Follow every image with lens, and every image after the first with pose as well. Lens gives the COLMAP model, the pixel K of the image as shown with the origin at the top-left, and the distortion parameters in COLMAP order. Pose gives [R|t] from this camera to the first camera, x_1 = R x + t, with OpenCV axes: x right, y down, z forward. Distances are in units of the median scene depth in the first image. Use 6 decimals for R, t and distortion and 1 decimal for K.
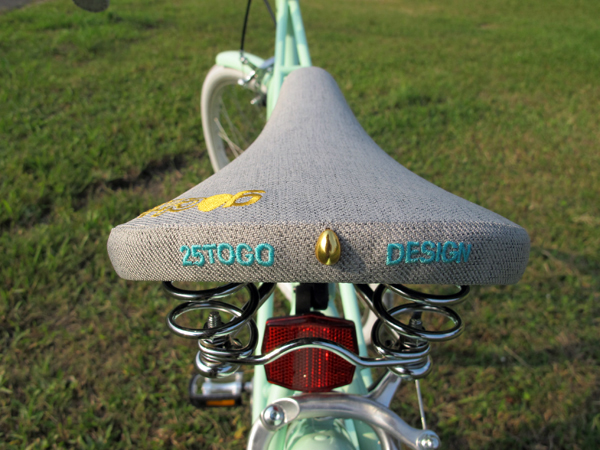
lens RADIAL K [[500.3, 0, 300.0], [0, 500.3, 225.0], [0, 0, 1]] dist [-0.127971, 0.075598]
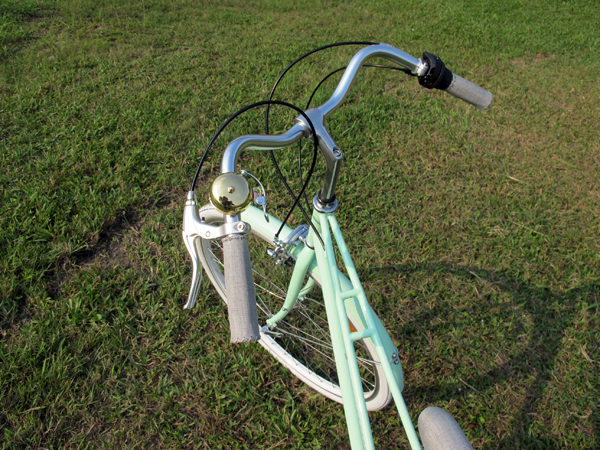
lens RADIAL K [[500.3, 0, 300.0], [0, 500.3, 225.0], [0, 0, 1]] dist [-0.127971, 0.075598]
pose [[0.970714, -0.122884, 0.206431, -0.149426], [0.095906, 0.986057, 0.135994, -0.269138], [-0.220264, -0.112213, 0.968964, -0.077448]]
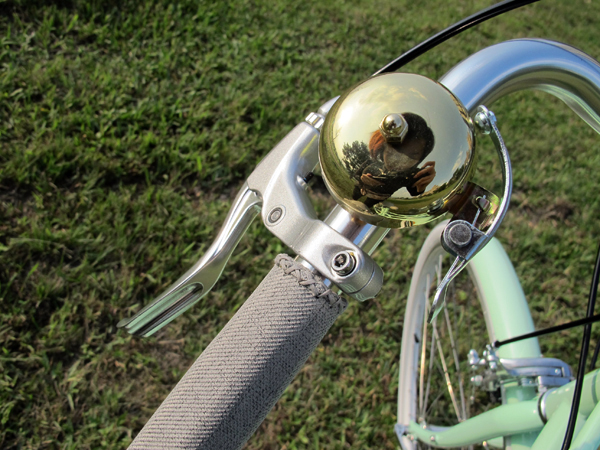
lens RADIAL K [[500.3, 0, 300.0], [0, 500.3, 225.0], [0, 0, 1]] dist [-0.127971, 0.075598]
pose [[0.777955, 0.542570, -0.316866, -0.093847], [-0.483933, 0.839055, 0.248585, -0.248689], [0.400743, -0.040046, 0.915315, 0.200448]]
